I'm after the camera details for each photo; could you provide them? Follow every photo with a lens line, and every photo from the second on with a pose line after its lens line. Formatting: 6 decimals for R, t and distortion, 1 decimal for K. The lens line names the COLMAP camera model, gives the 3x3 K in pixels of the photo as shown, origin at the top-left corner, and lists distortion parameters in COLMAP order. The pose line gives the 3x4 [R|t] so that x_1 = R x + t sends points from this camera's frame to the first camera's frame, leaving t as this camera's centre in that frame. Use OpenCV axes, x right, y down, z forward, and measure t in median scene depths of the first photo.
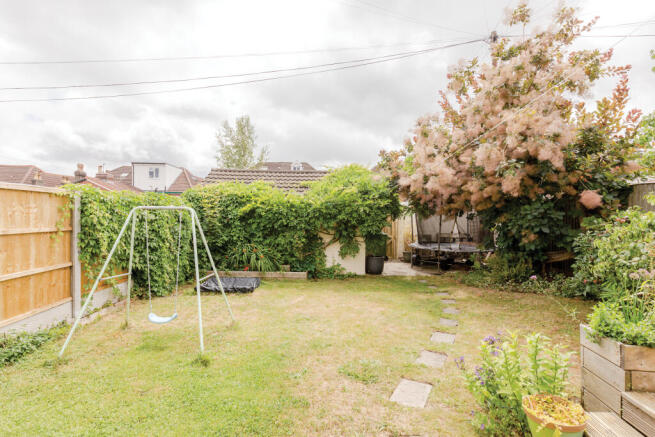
lens RADIAL K [[336.3, 0, 327.5], [0, 336.3, 218.5], [0, 0, 1]] dist [0.000993, 0.000165]
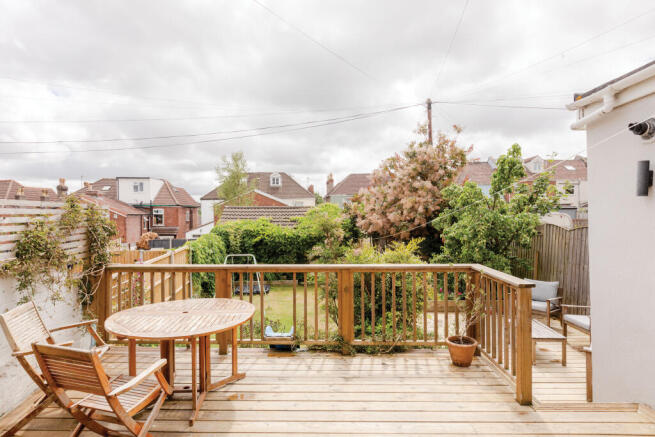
lens RADIAL K [[361.8, 0, 330.1], [0, 361.8, 221.4], [0, 0, 1]] dist [-0.001932, -0.000281]
pose [[0.997323, -0.019009, 0.070615, -0.025038], [0.018377, 0.999785, 0.009582, -0.114058], [-0.070782, -0.008258, 0.997458, -0.613925]]
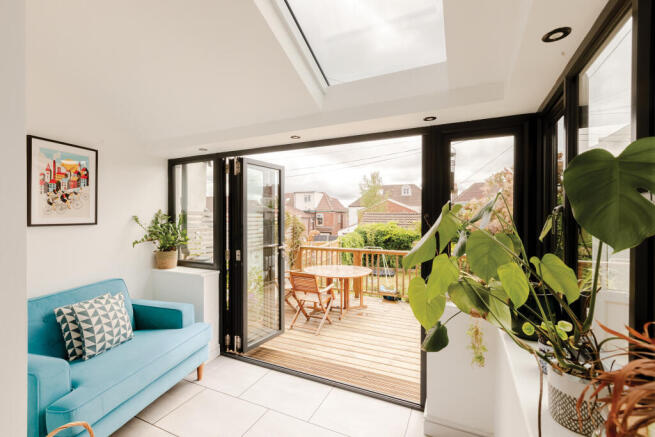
lens RADIAL K [[297.9, 0, 324.0], [0, 297.9, 224.7], [0, 0, 1]] dist [-0.000707, -0.000036]
pose [[0.937643, -0.001903, -0.347593, 0.032873], [0.005079, 0.999953, 0.008225, -0.117620], [0.347561, -0.009478, 0.937609, -0.802424]]
